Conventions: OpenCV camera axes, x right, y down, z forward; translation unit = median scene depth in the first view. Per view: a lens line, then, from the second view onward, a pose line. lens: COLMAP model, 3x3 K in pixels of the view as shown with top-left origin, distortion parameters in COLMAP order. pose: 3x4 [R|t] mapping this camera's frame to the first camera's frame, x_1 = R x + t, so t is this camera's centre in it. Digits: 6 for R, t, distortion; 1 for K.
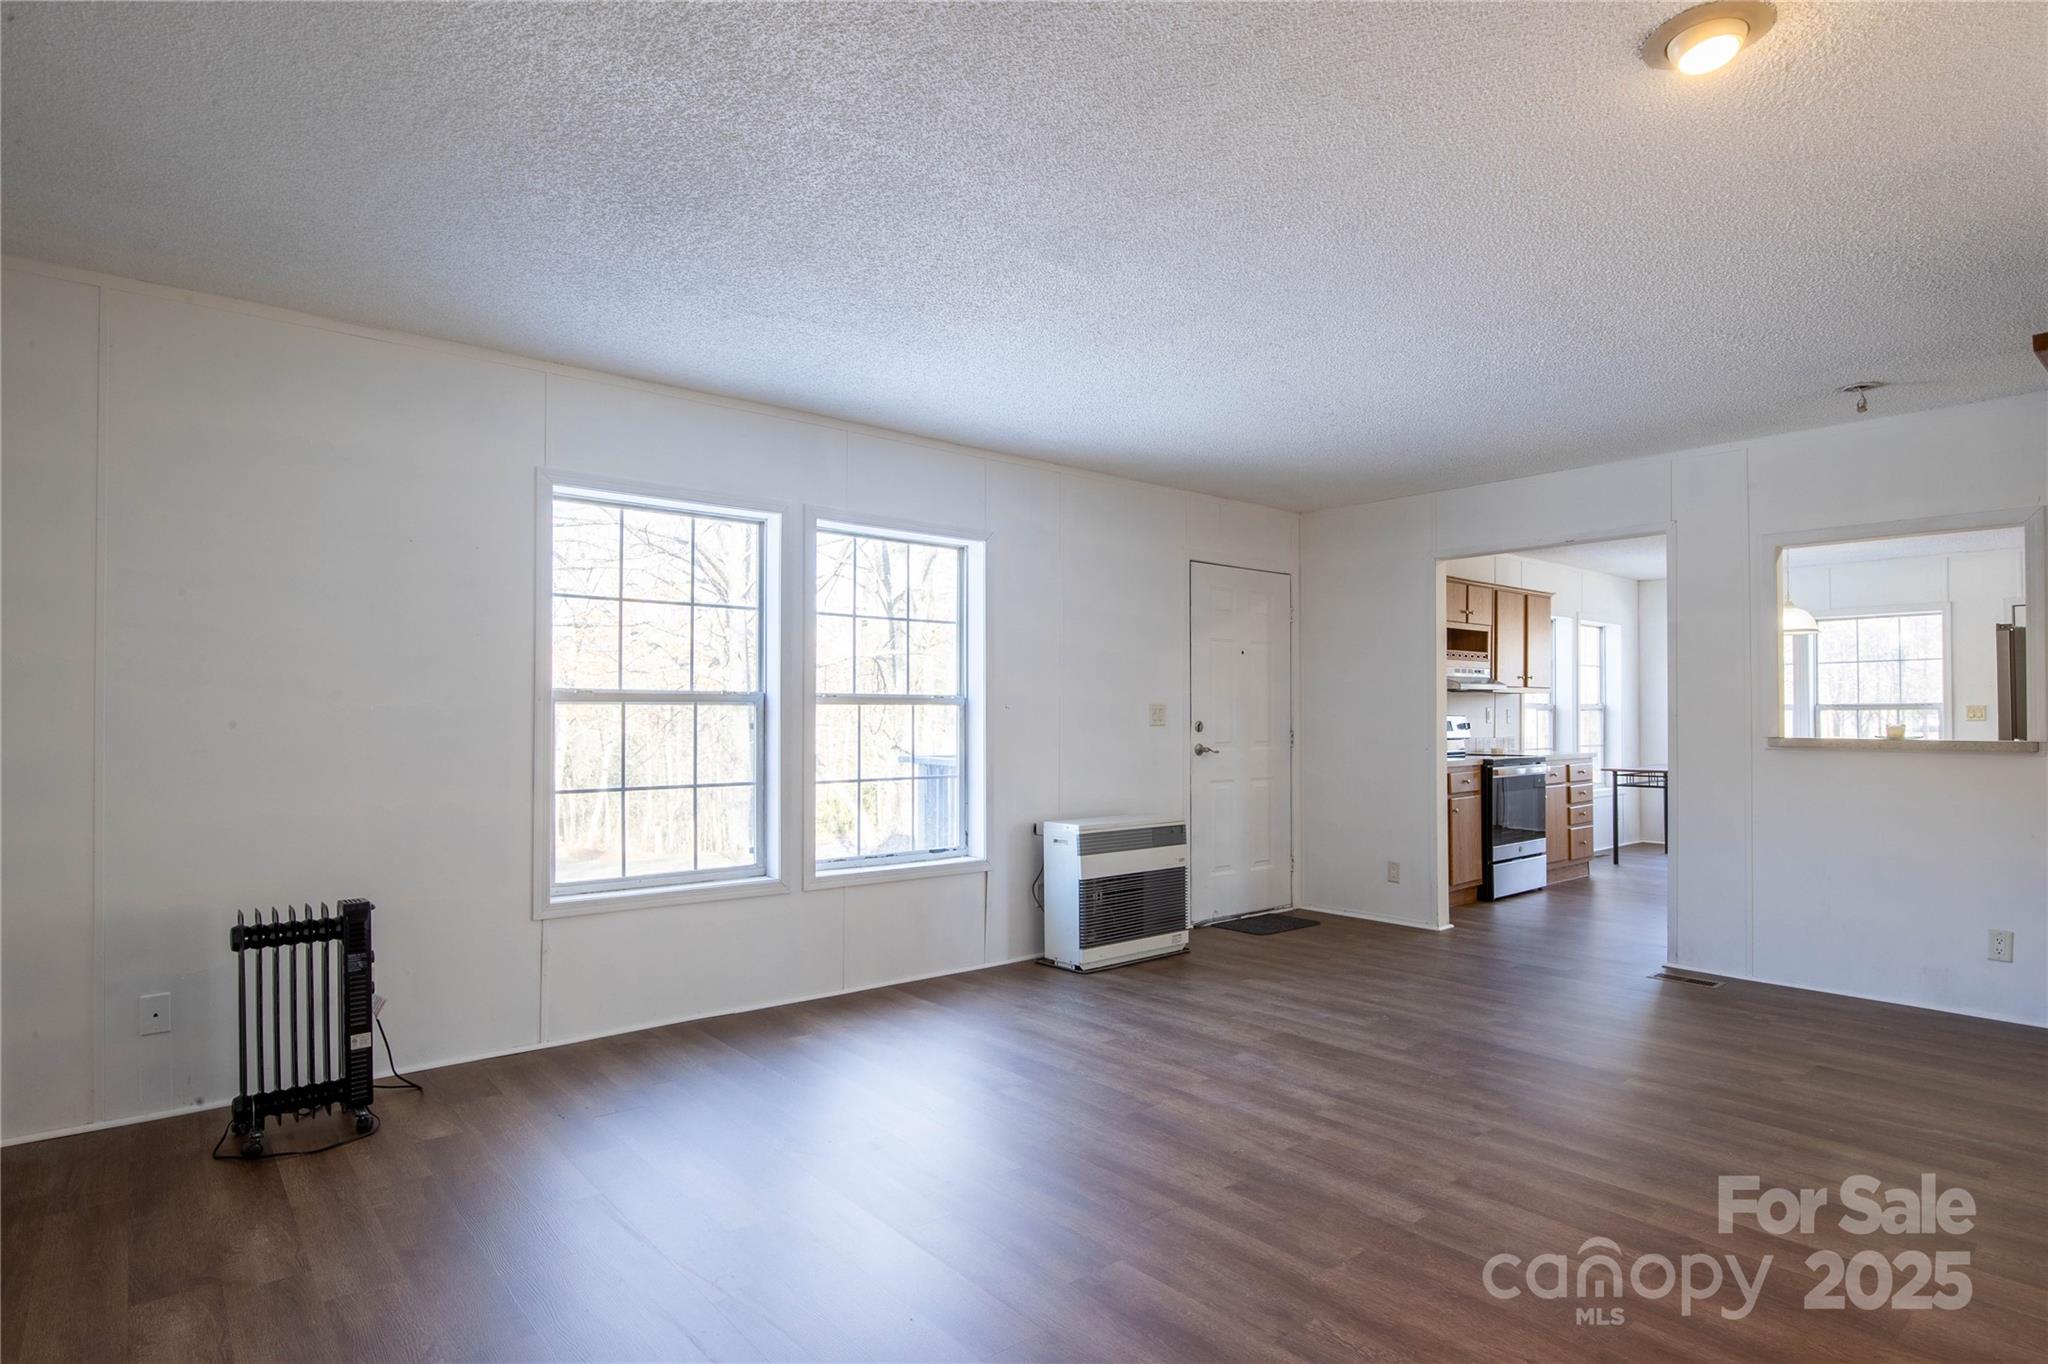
lens RADIAL K [[1094.9, 0, 1033.3], [0, 1094.9, 692.0], [0, 0, 1]] dist [-0.018244, -0.000642]
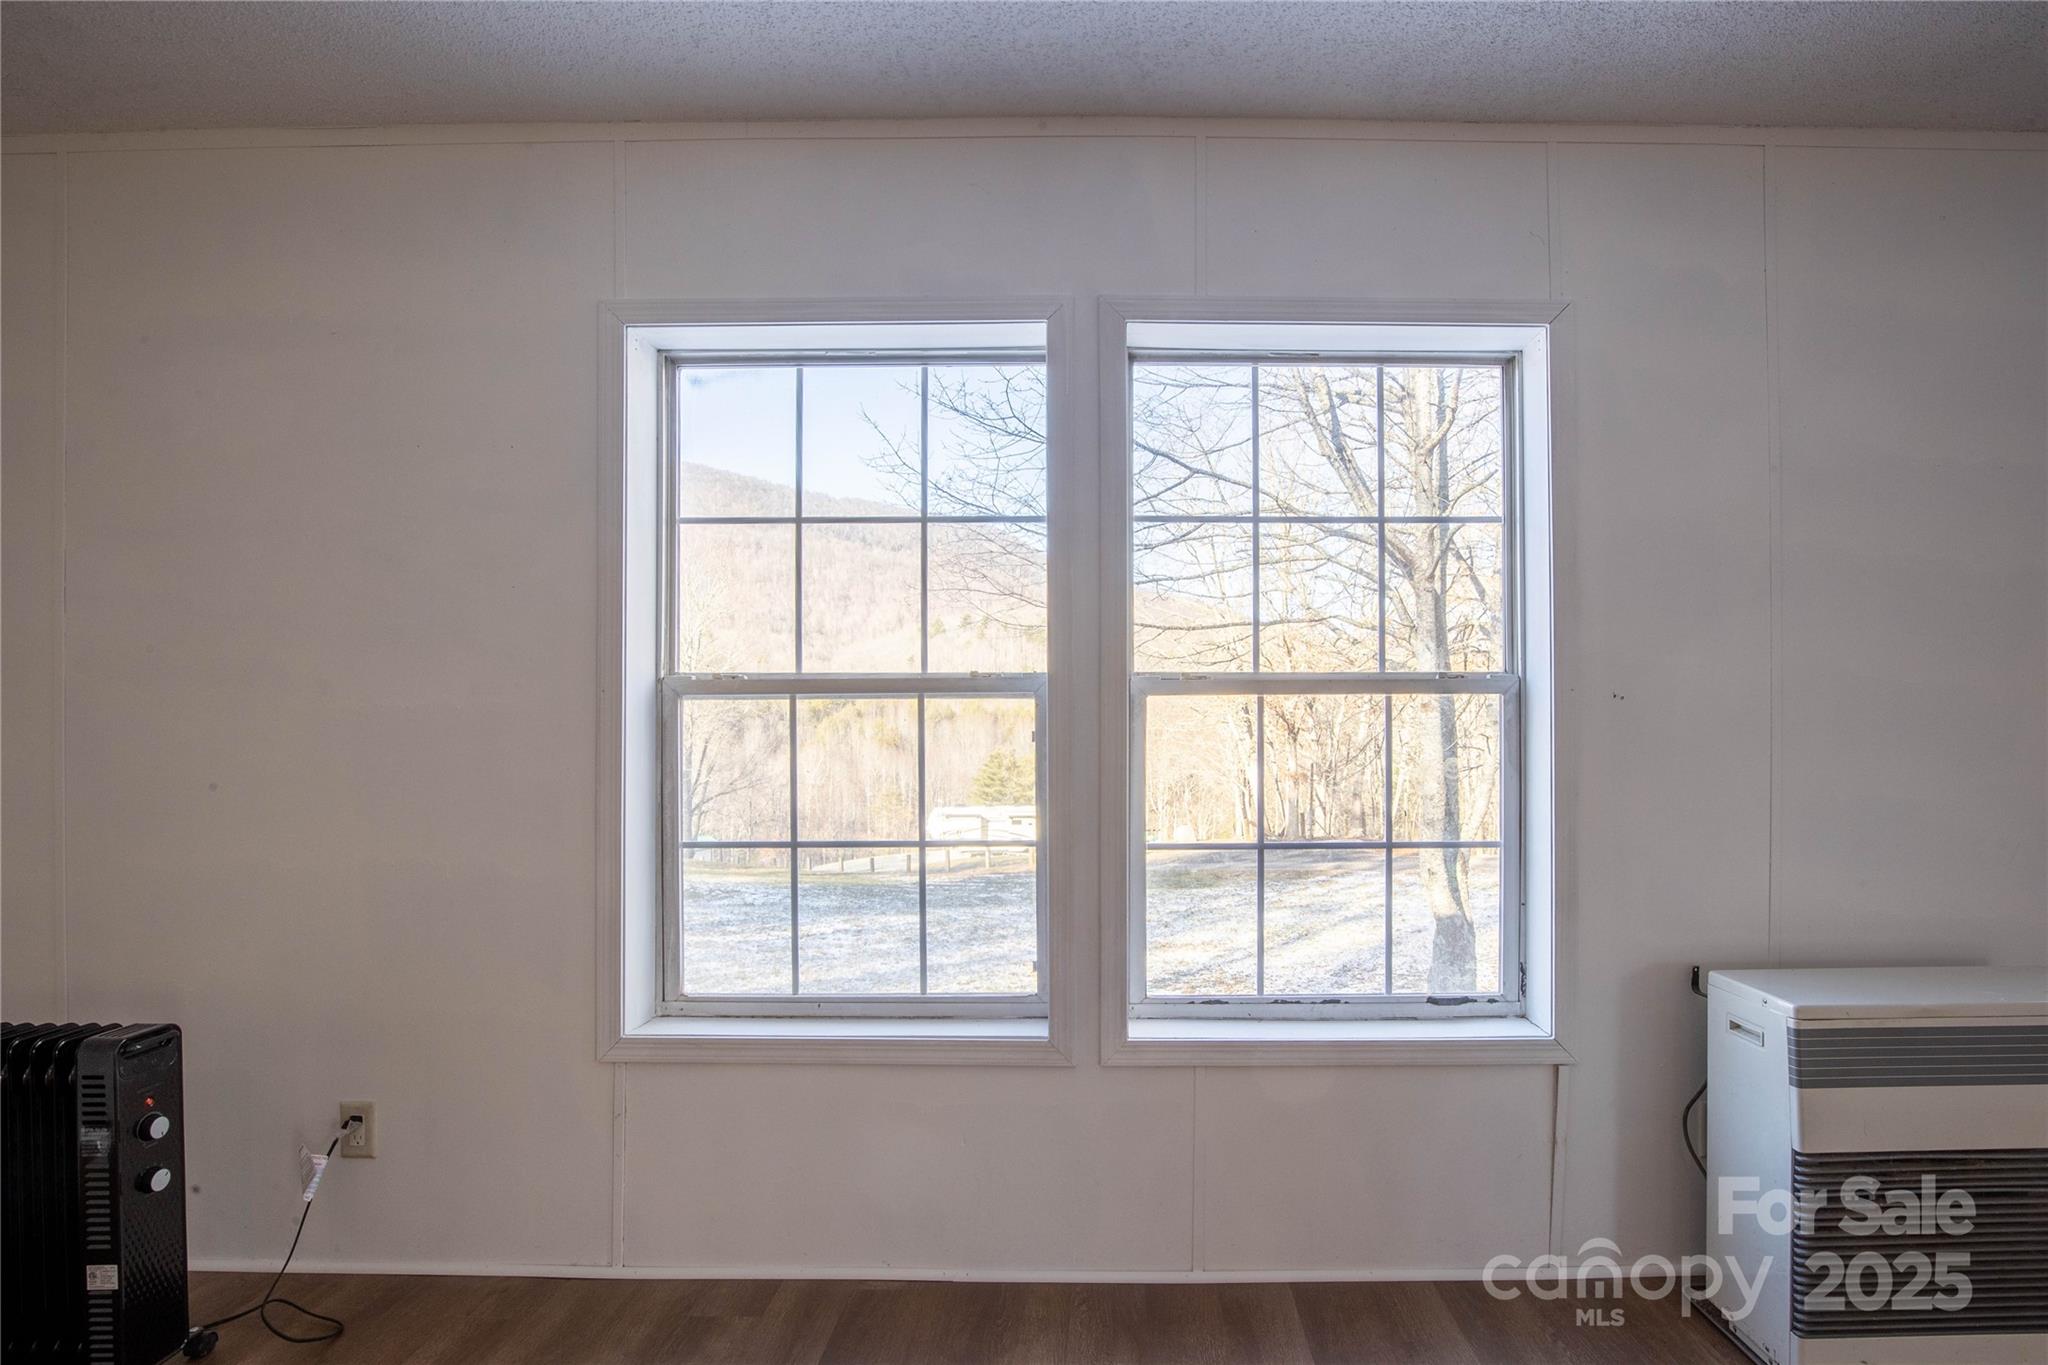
lens RADIAL K [[985.7, 0, 1104.5], [0, 985.7, 704.2], [0, 0, 1]] dist [-0.038900, 0.006550]
pose [[0.762956, -0.004455, -0.646435, 0.083757], [0.014945, 0.999831, 0.010749, 0.010400], [0.646277, -0.017862, 0.762894, 0.651756]]
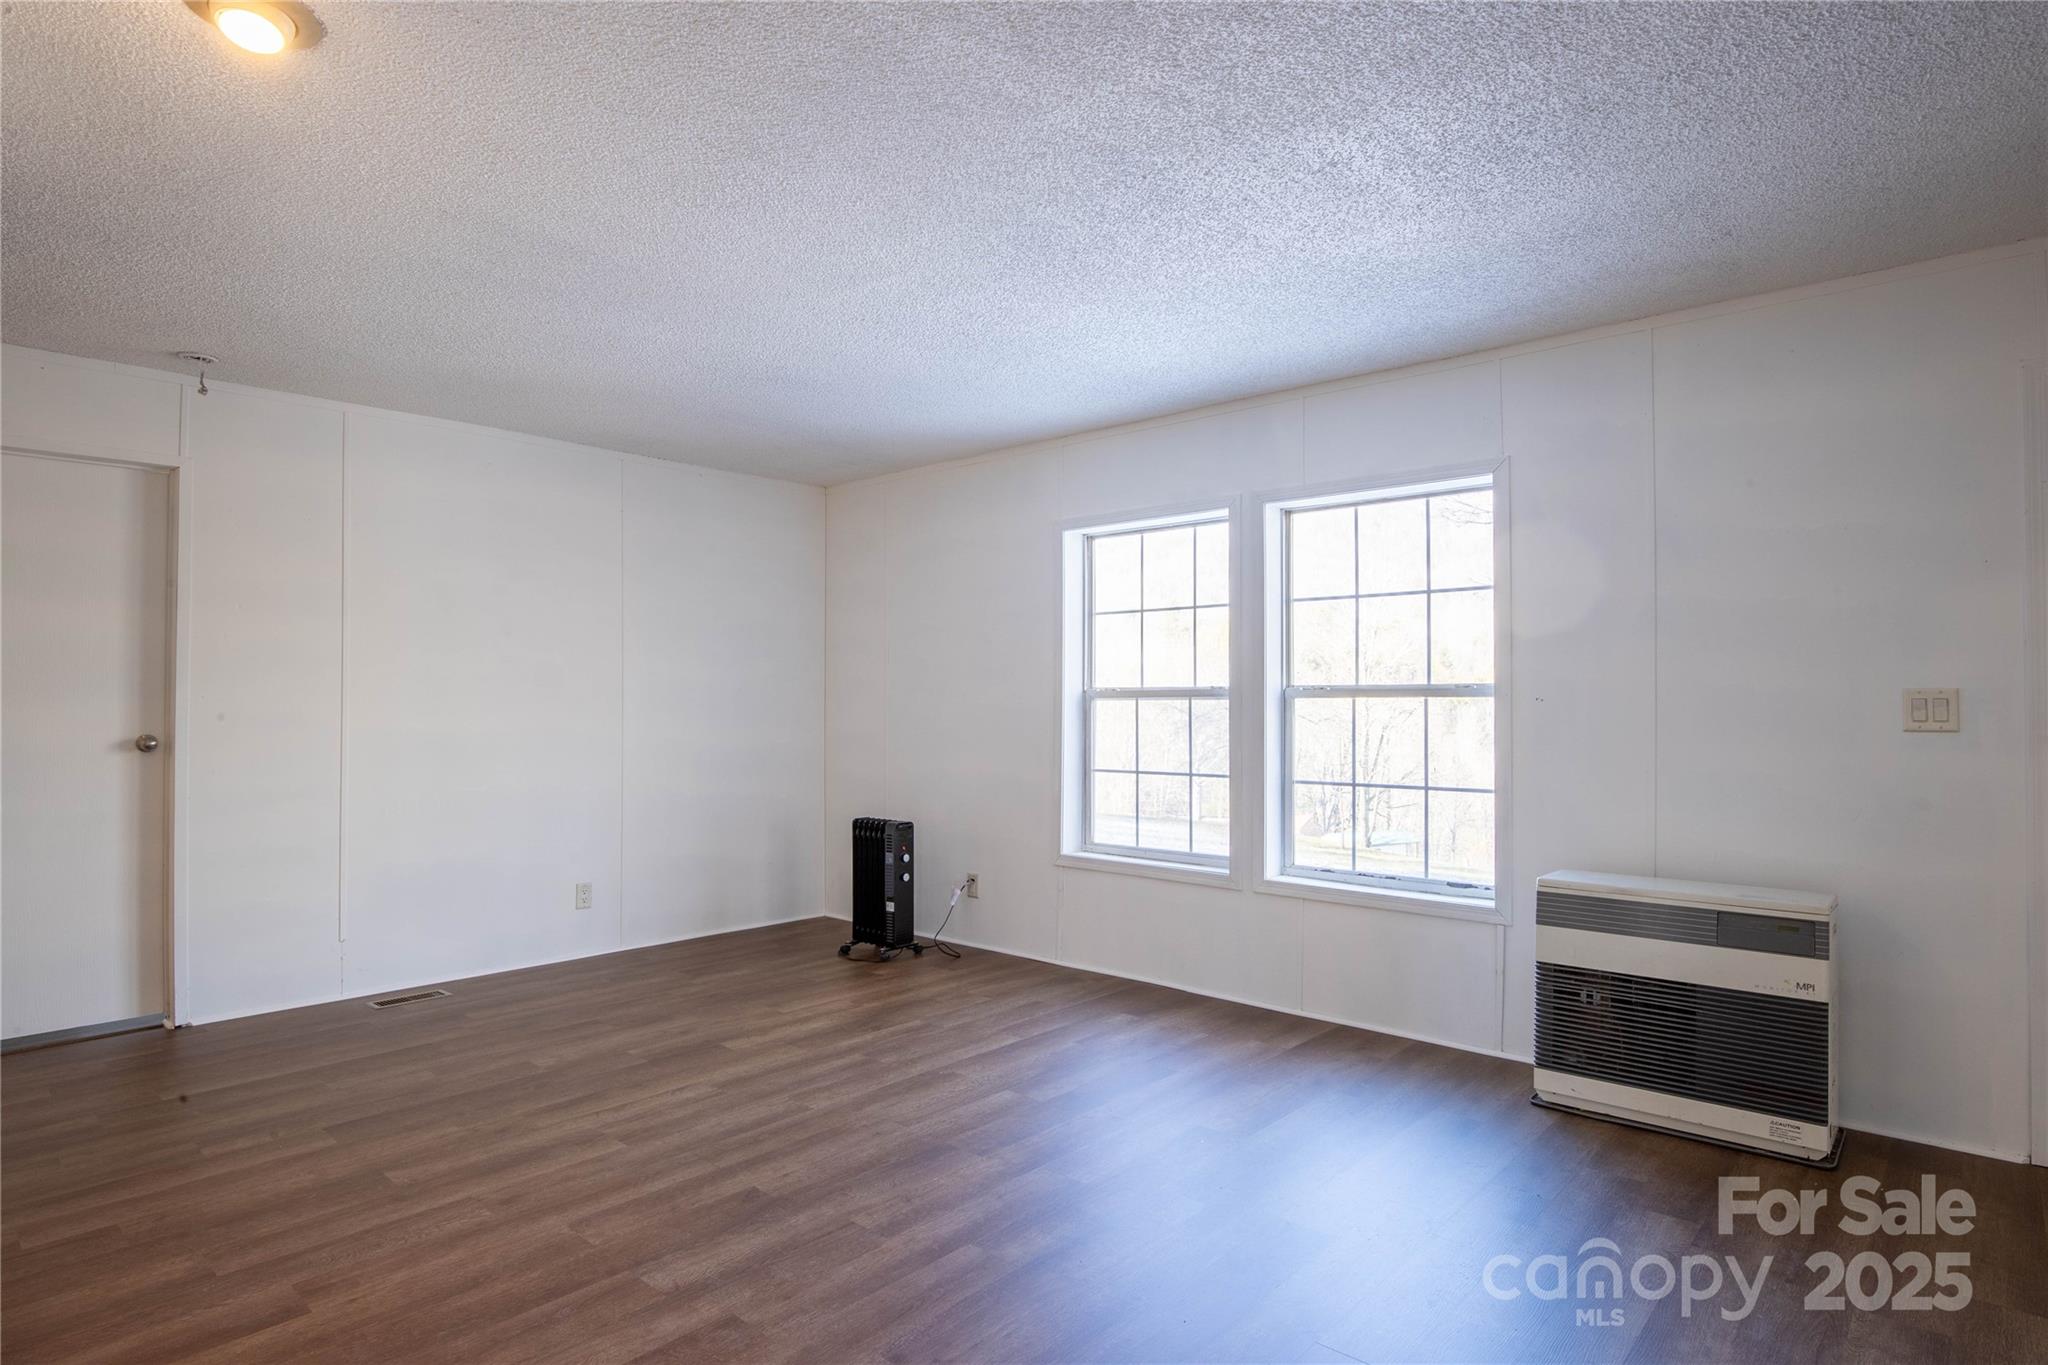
lens RADIAL K [[1094.9, 0, 1033.3], [0, 1094.9, 692.5], [0, 0, 1]] dist [-0.018244, -0.000642]
pose [[0.131848, -0.011286, -0.991206, 0.718832], [0.021685, 0.999729, -0.008499, 0.009681], [0.991033, -0.020374, 0.132057, 0.675765]]
